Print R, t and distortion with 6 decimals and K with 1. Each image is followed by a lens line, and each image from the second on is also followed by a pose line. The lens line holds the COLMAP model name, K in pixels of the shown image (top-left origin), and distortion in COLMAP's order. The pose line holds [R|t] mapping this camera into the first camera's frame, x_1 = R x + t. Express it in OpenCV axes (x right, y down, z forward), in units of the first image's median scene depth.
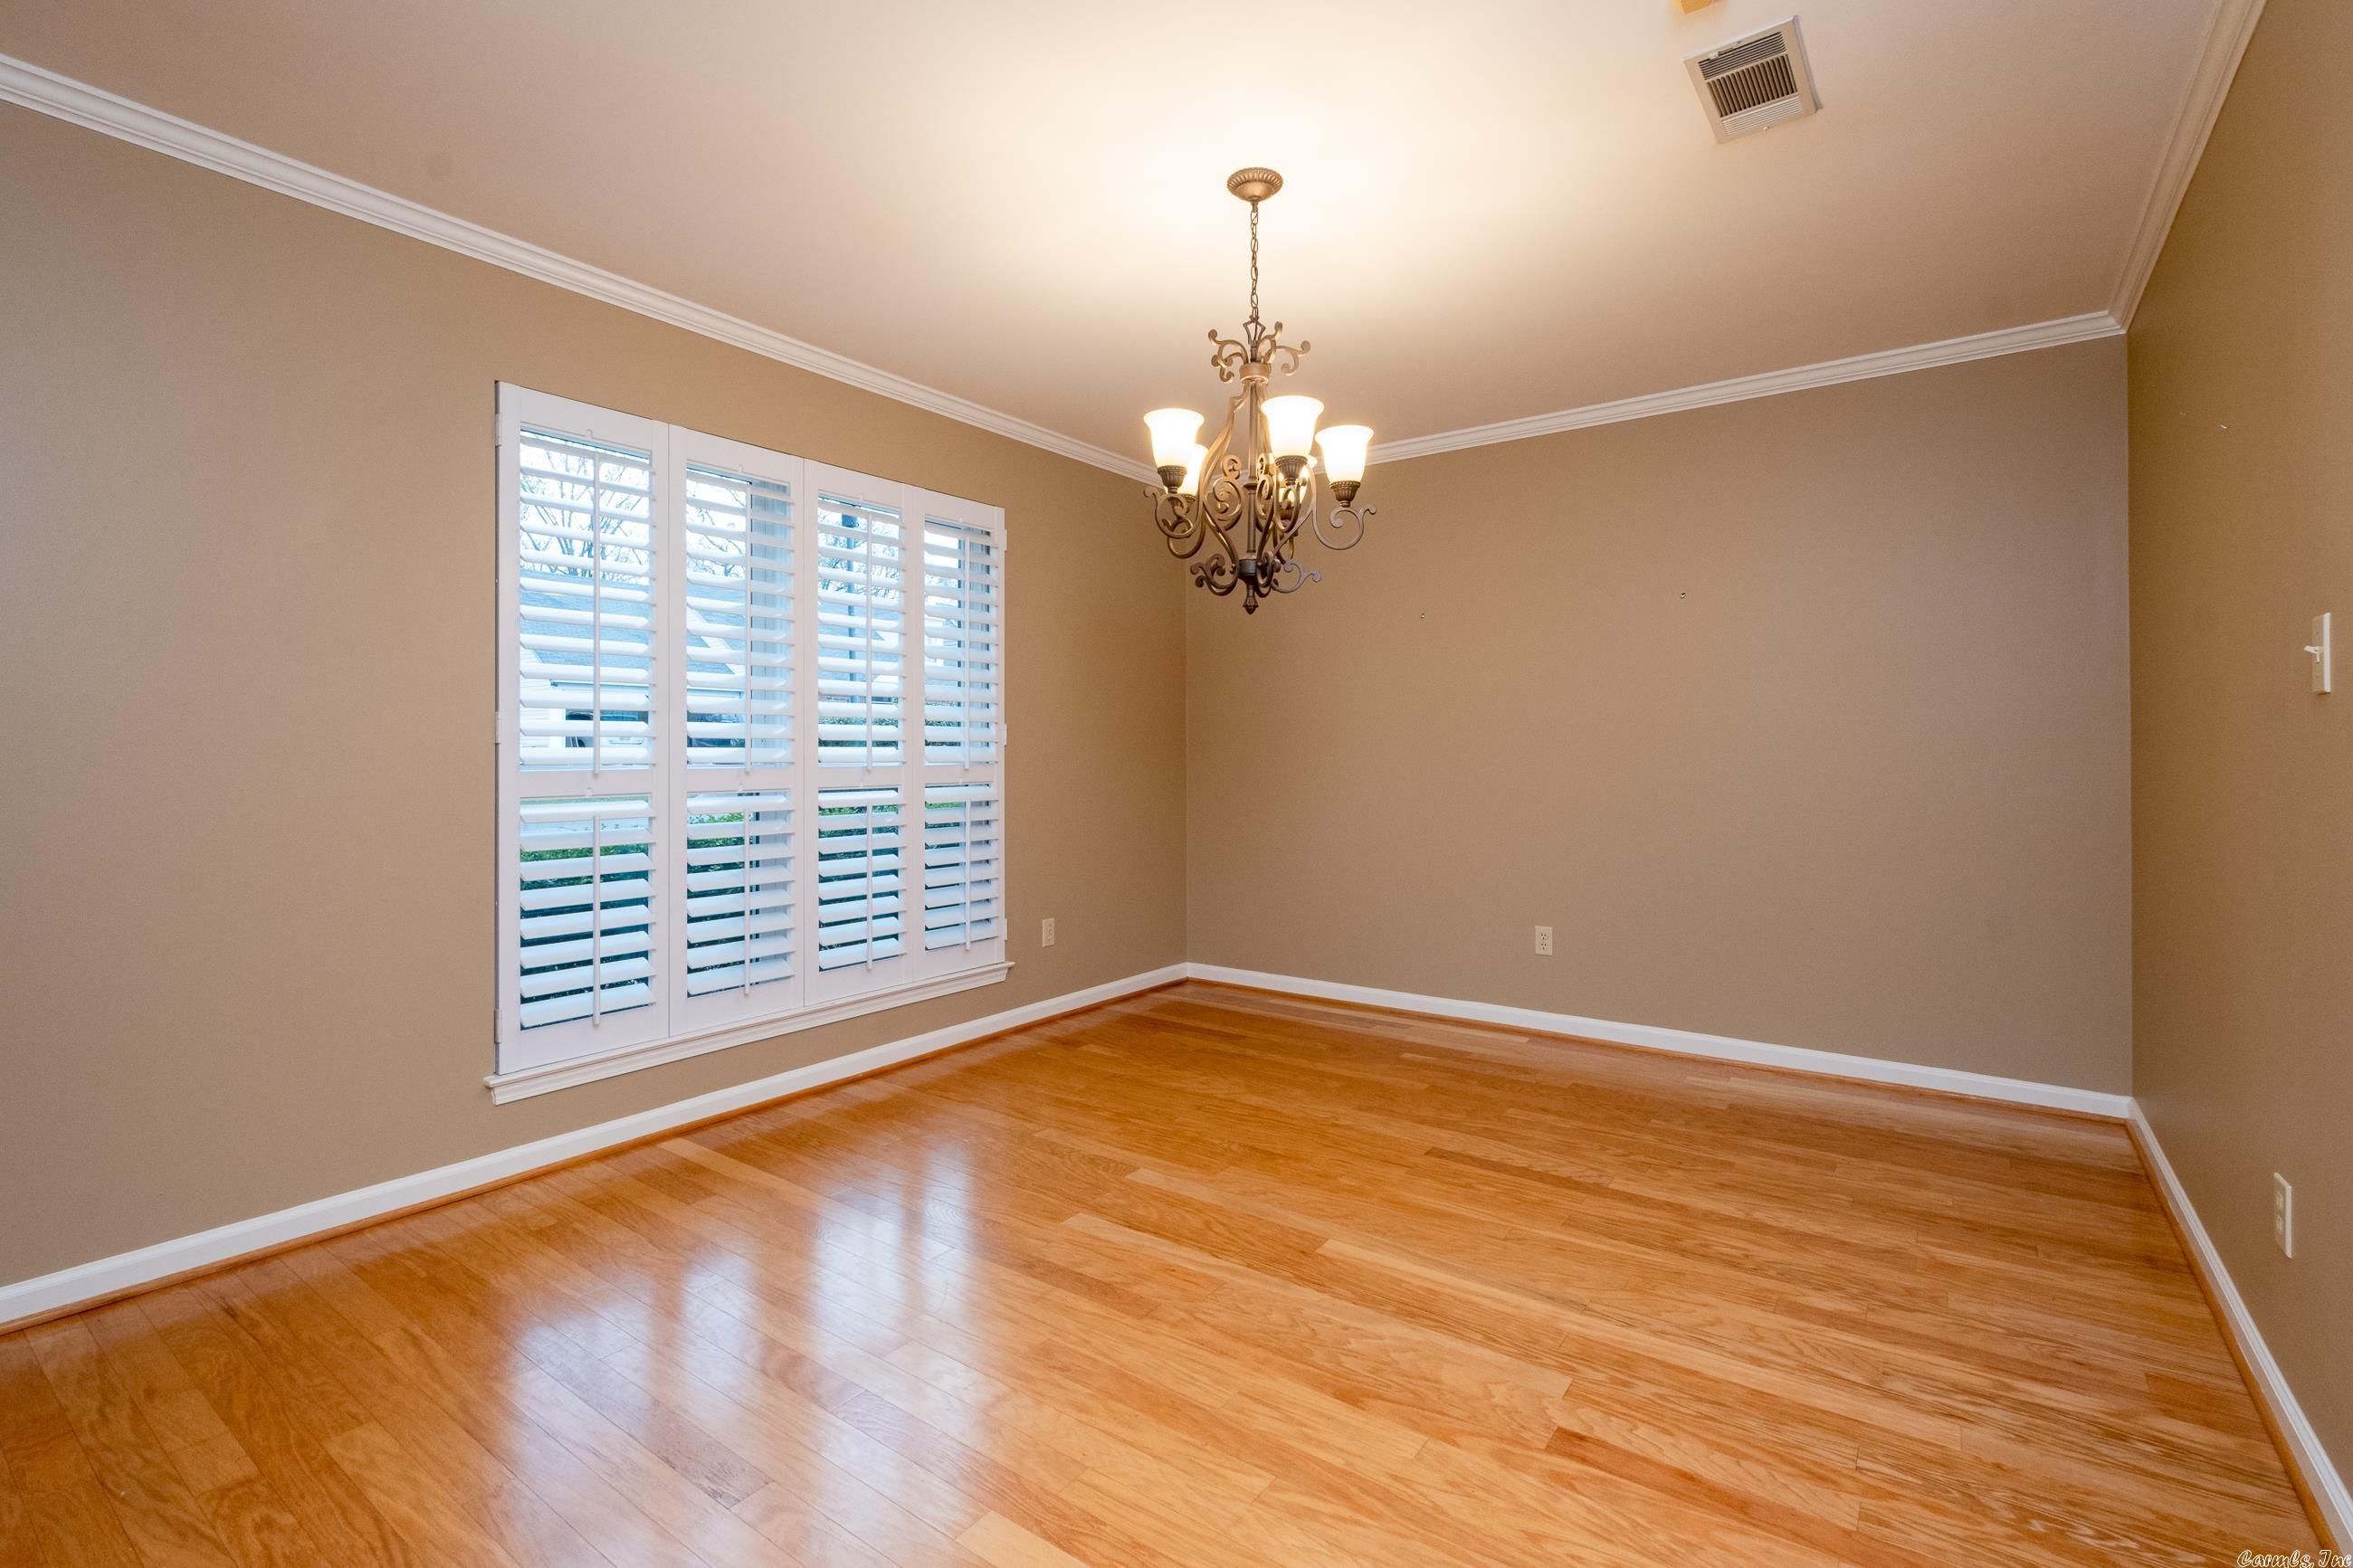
lens RADIAL K [[1056.0, 0, 1175.8], [0, 1056.0, 753.7], [0, 0, 1]] dist [-0.000077, -0.000481]
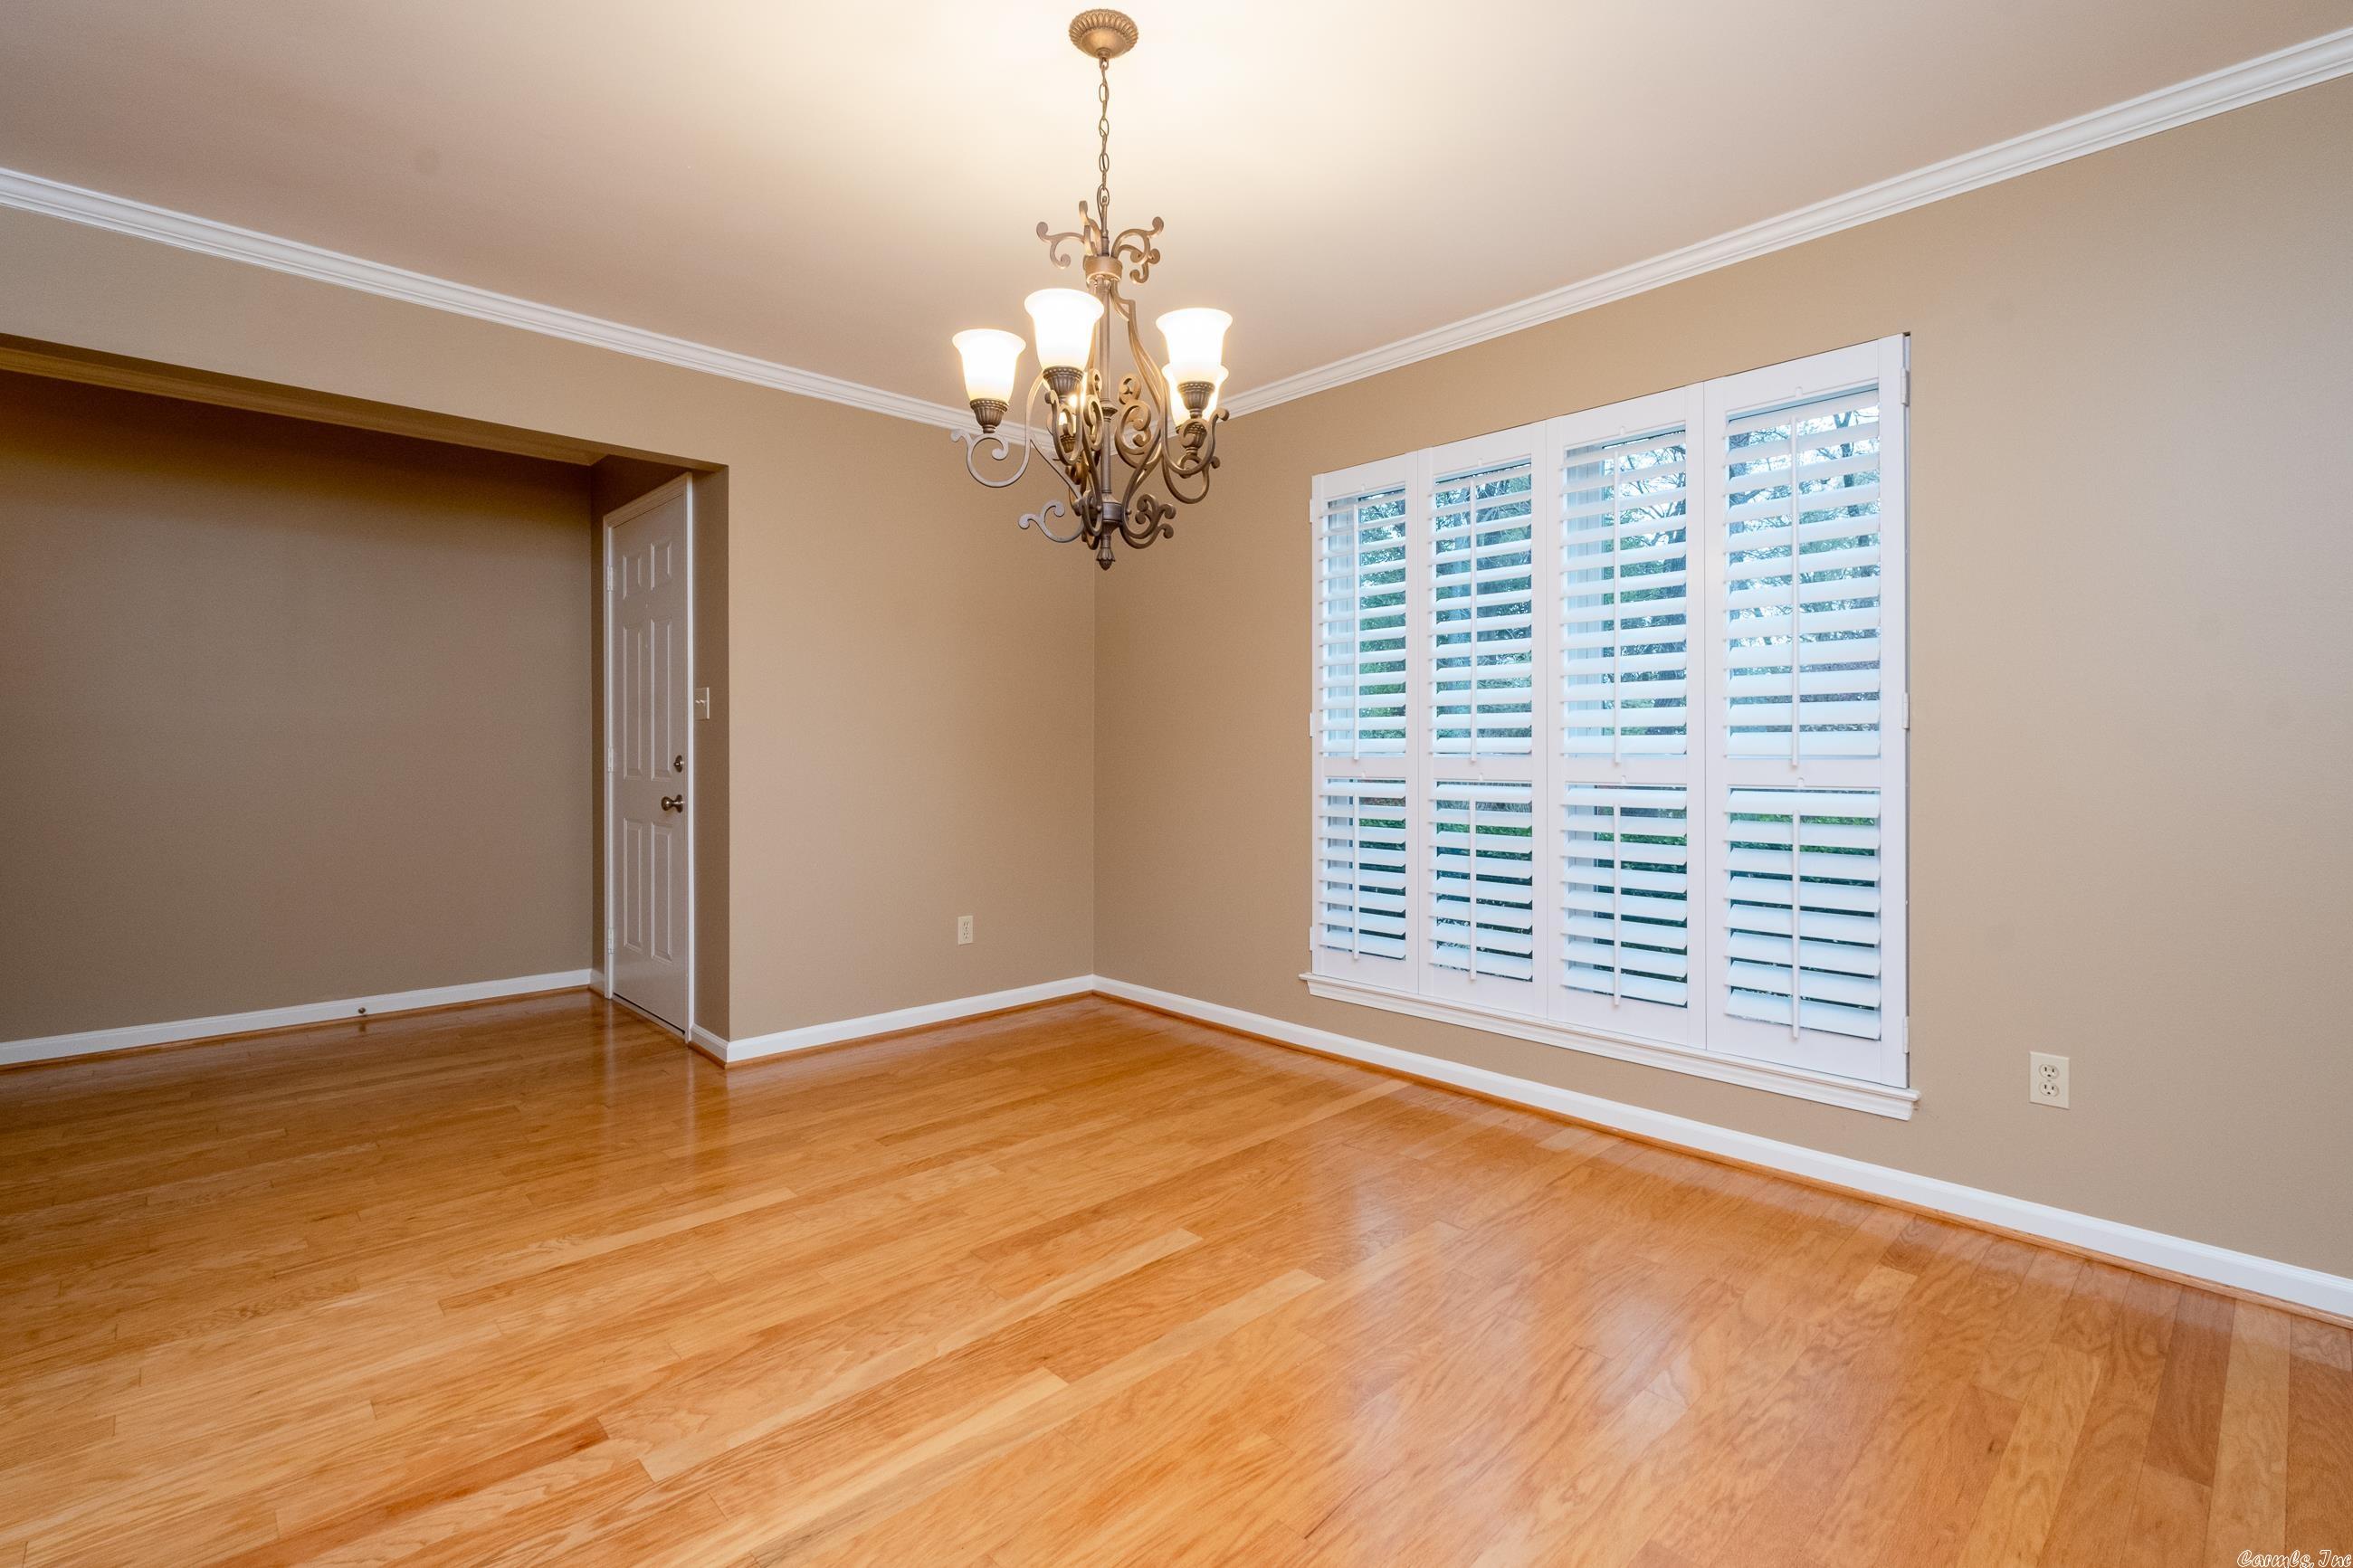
lens RADIAL K [[1085.9, 0, 1201.0], [0, 1085.9, 773.8], [0, 0, 1]] dist [-0.000838, 0.000204]
pose [[-0.178473, 0.024624, -0.983637, 0.874822], [0.000840, 0.999690, 0.024873, 0.002353], [0.983944, 0.003612, -0.178439, 1.216118]]
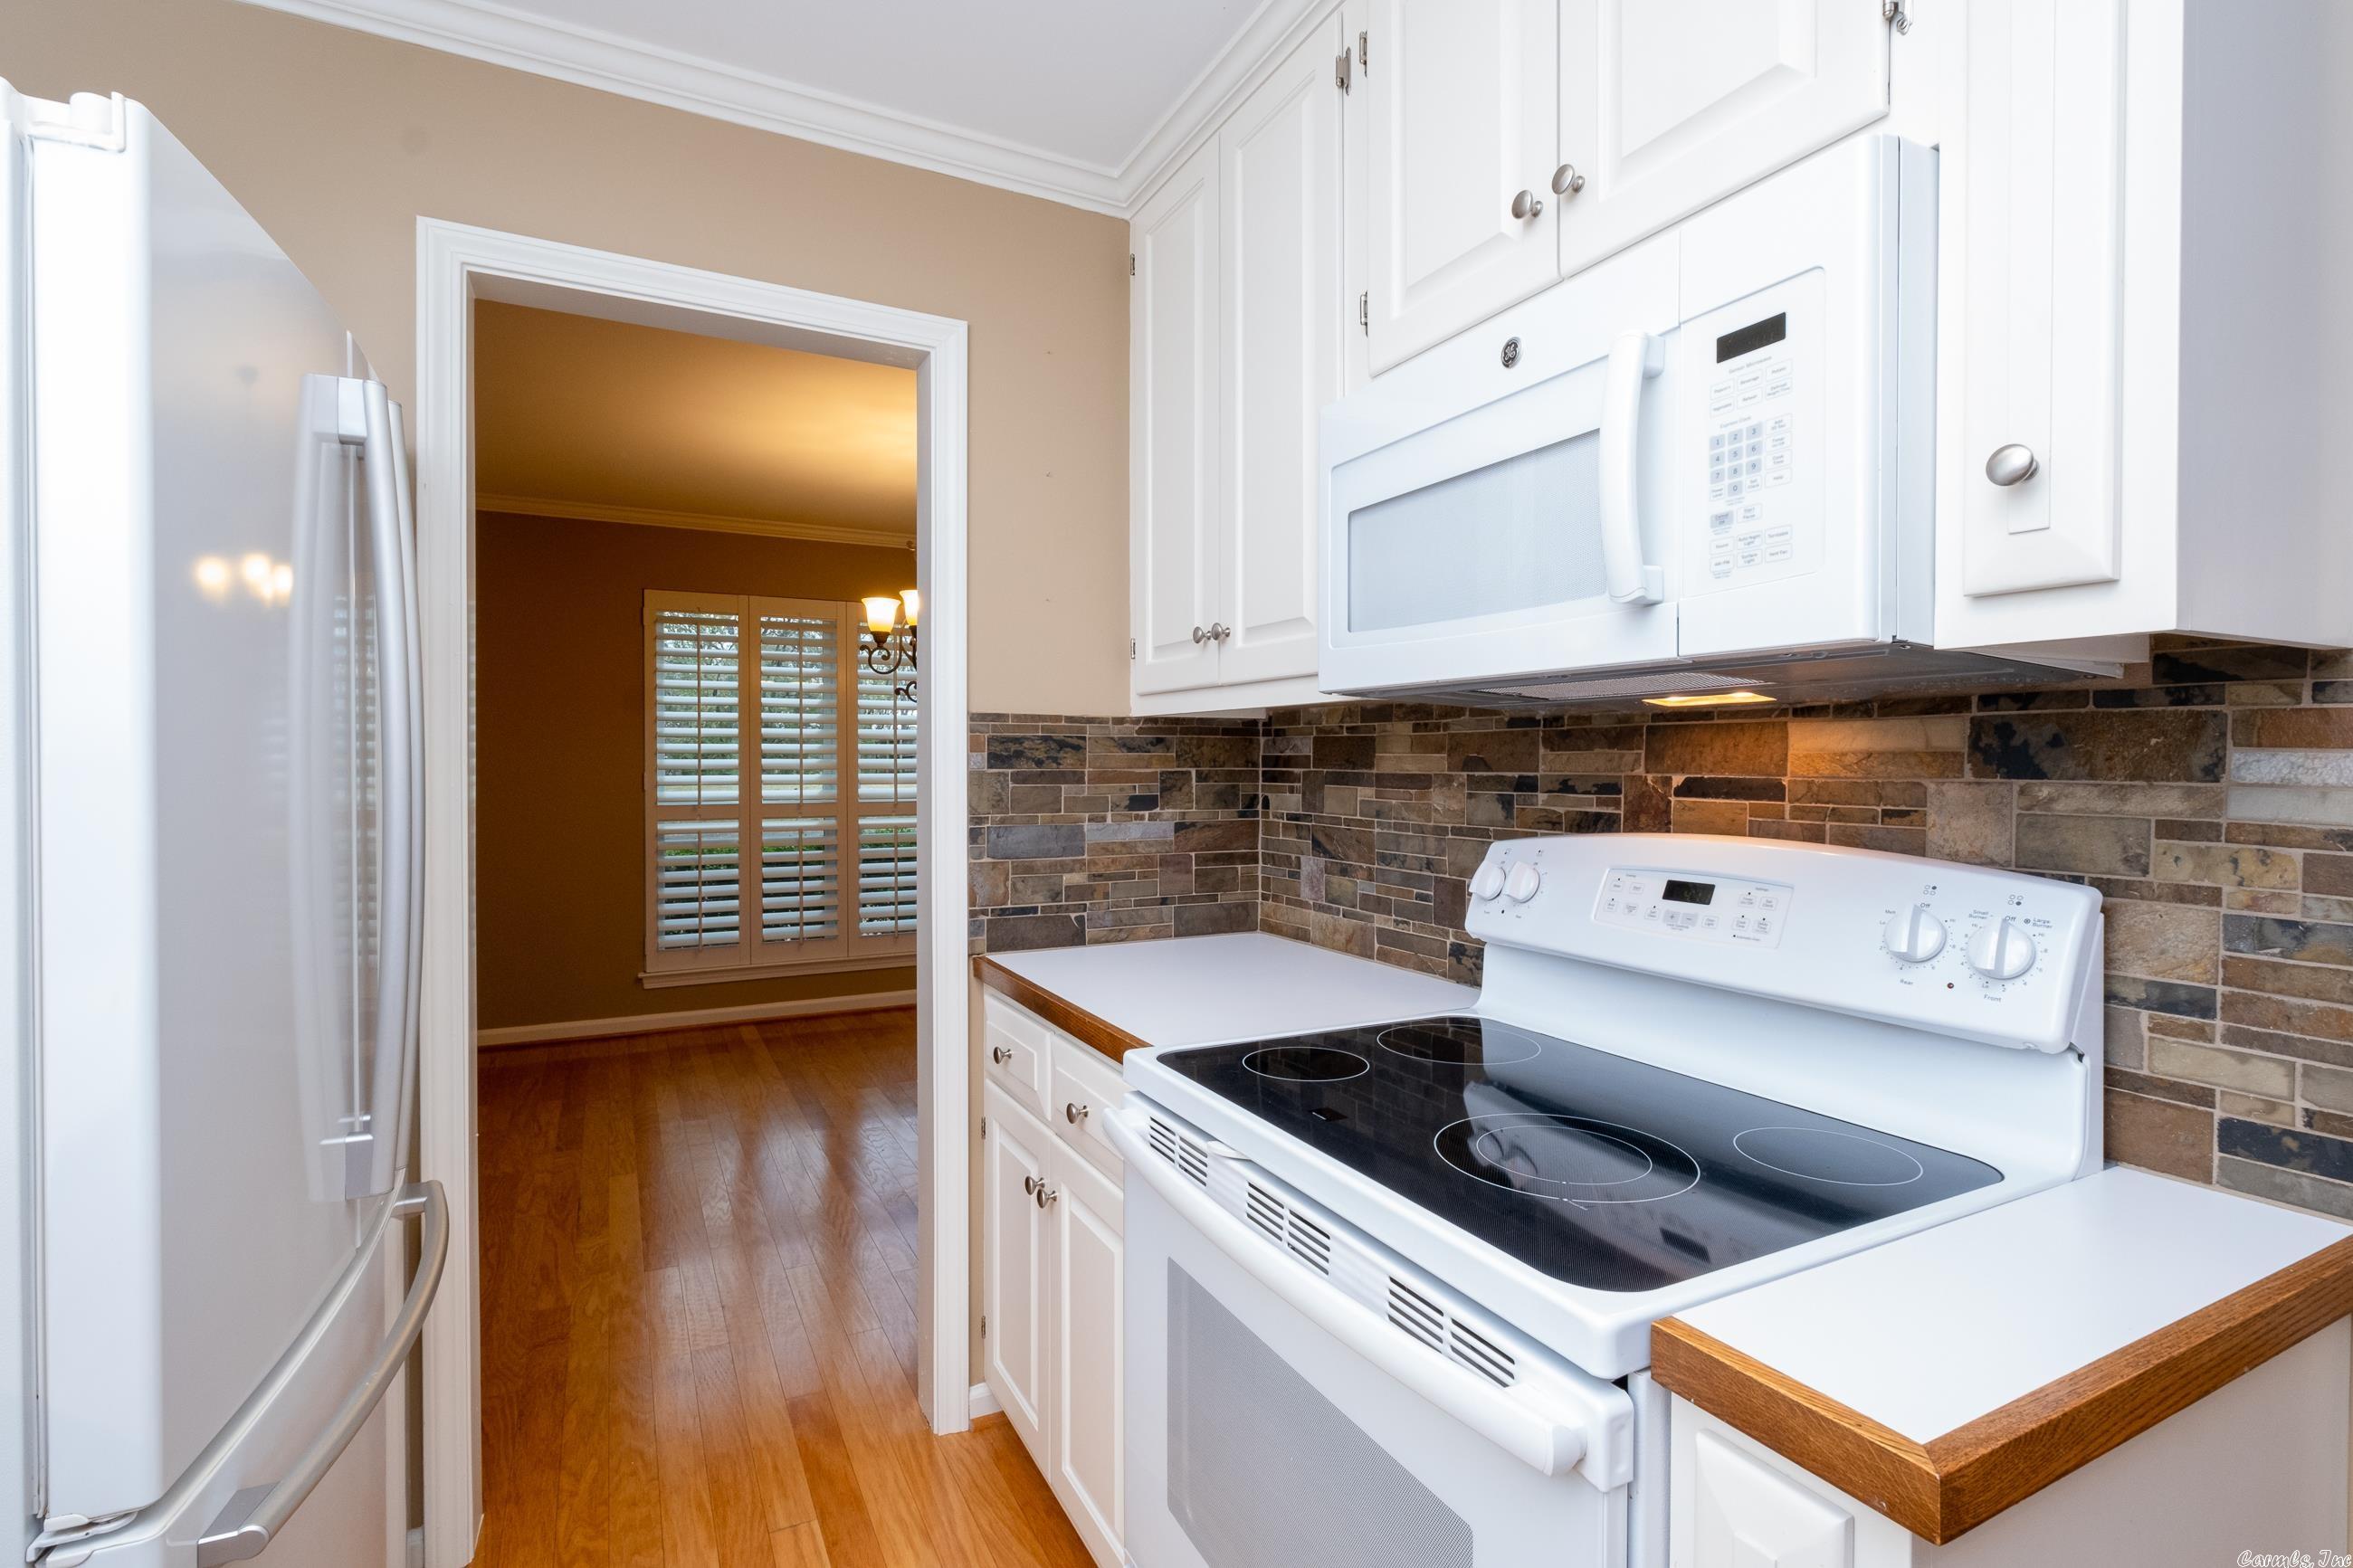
lens RADIAL K [[1094.1, 0, 1219.8], [0, 1094.1, 773.5], [0, 0, 1]] dist [-0.003397, 0.000155]
pose [[0.905188, 0.009620, -0.424902, 1.130116], [-0.004394, 0.999902, 0.013279, -0.071766], [0.424988, -0.010153, 0.905142, -0.295512]]
